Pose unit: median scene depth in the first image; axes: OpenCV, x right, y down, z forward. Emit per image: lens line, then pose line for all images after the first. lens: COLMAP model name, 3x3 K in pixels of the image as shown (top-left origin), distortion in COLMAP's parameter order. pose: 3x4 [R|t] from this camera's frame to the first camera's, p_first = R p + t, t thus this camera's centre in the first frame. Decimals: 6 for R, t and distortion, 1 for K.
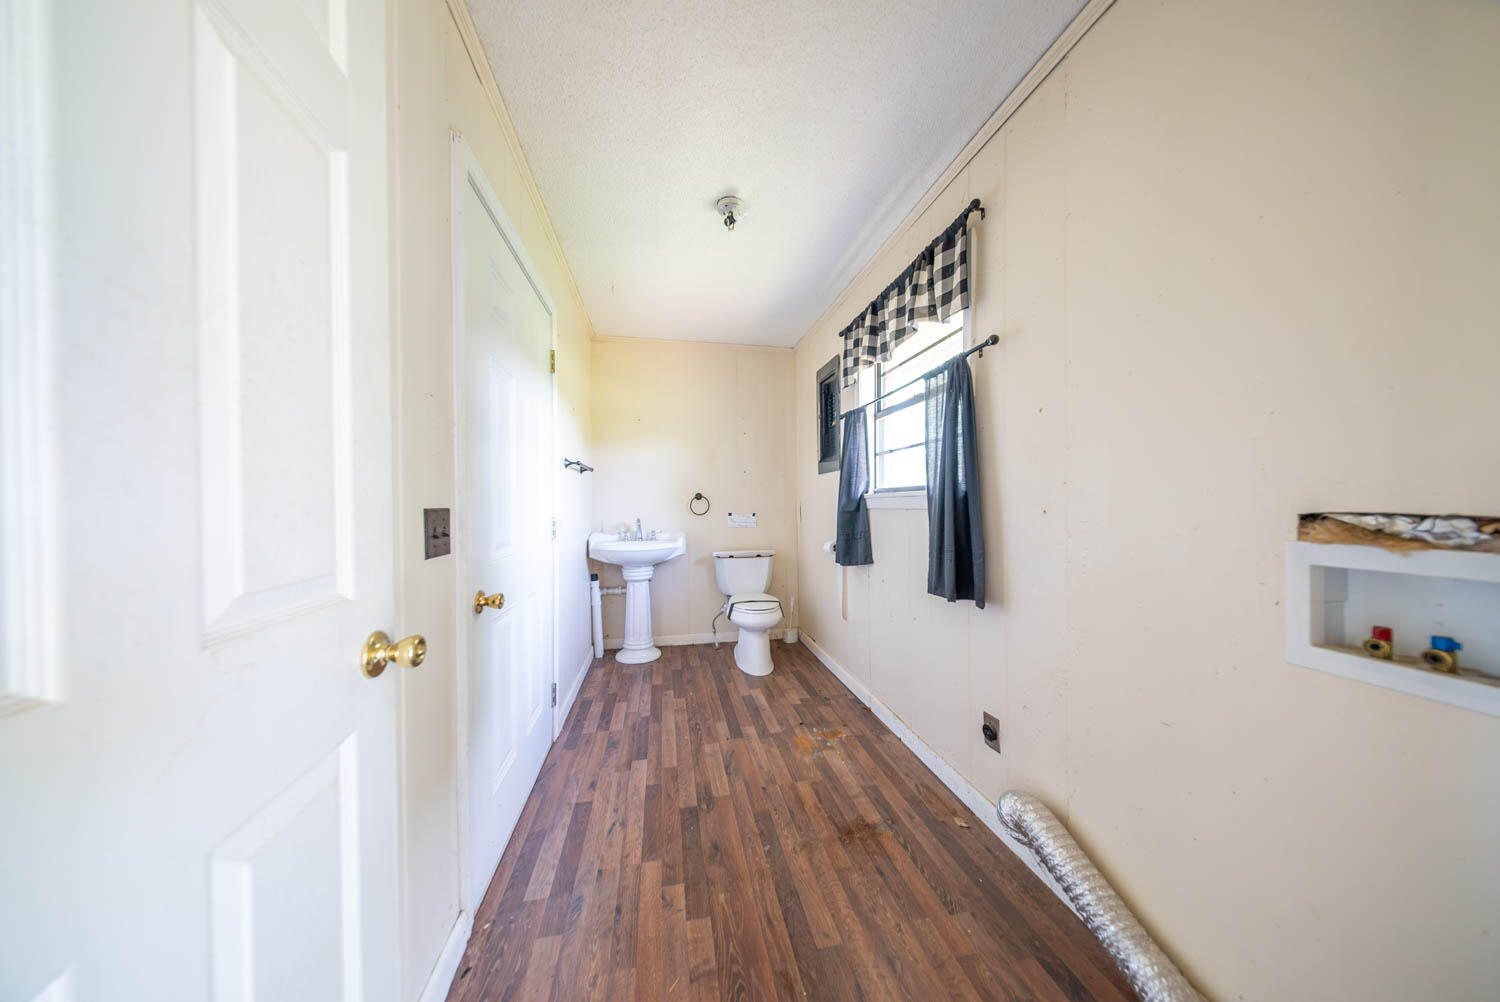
lens RADIAL K [[441.5, 0, 748.7], [0, 441.5, 503.8], [0, 0, 1]] dist [0.009015, -0.003427]
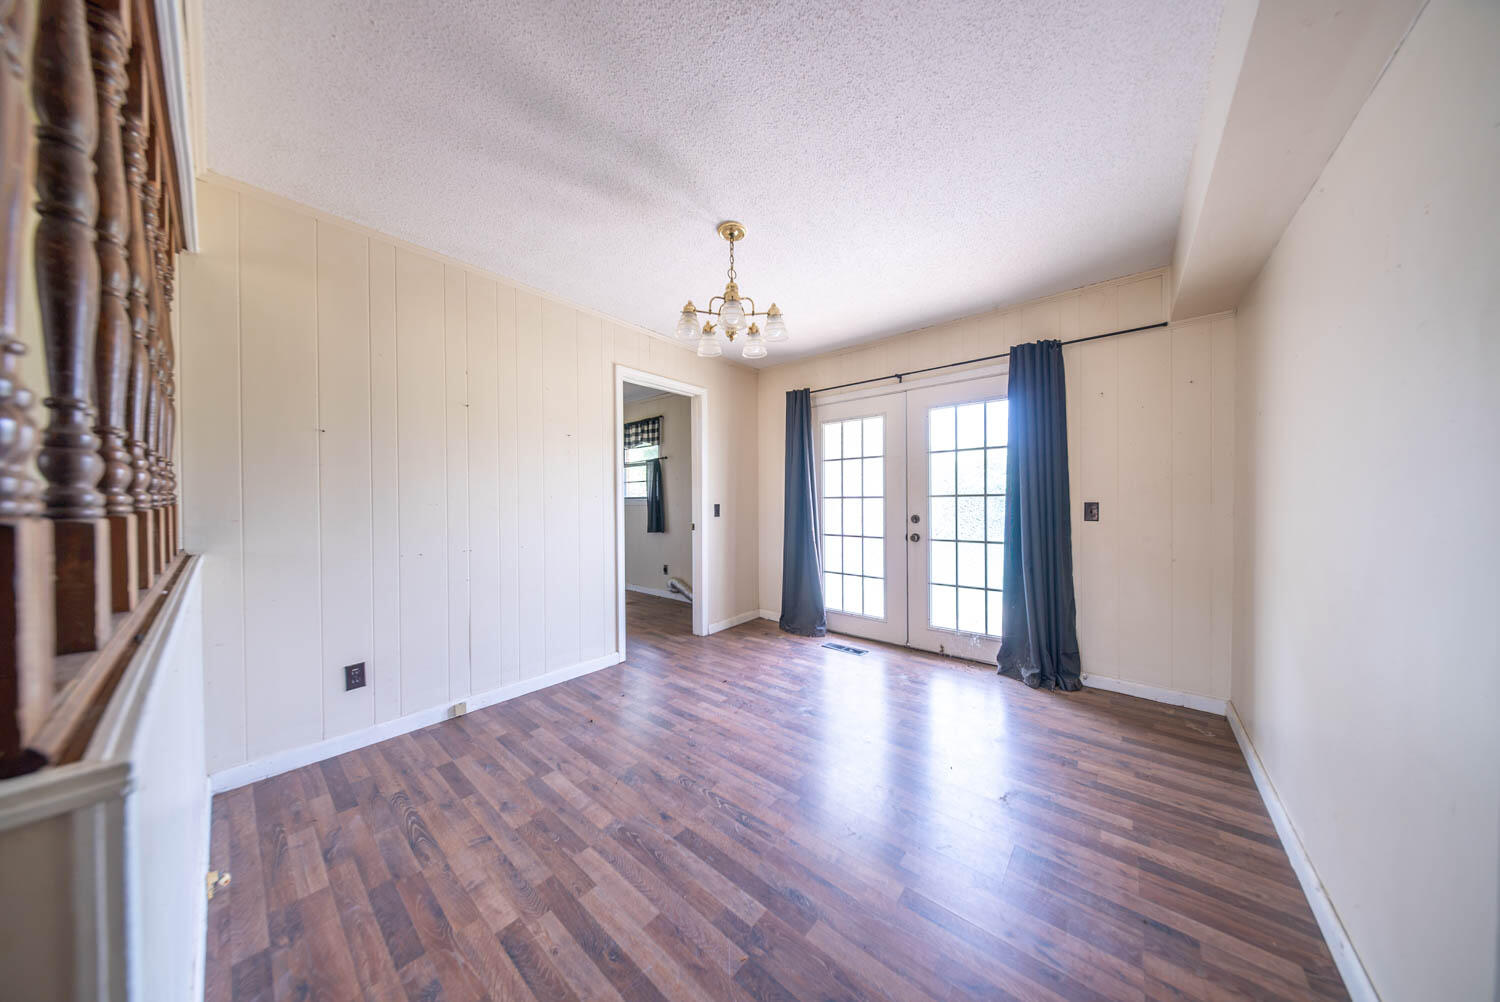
lens RADIAL K [[441.5, 0, 748.7], [0, 441.5, 503.8], [0, 0, 1]] dist [0.009015, -0.003427]
pose [[0.780714, 0.000370, 0.624888, -1.029614], [0.002705, 0.999988, -0.003972, 0.019305], [-0.624883, 0.004791, 0.780704, -1.962212]]
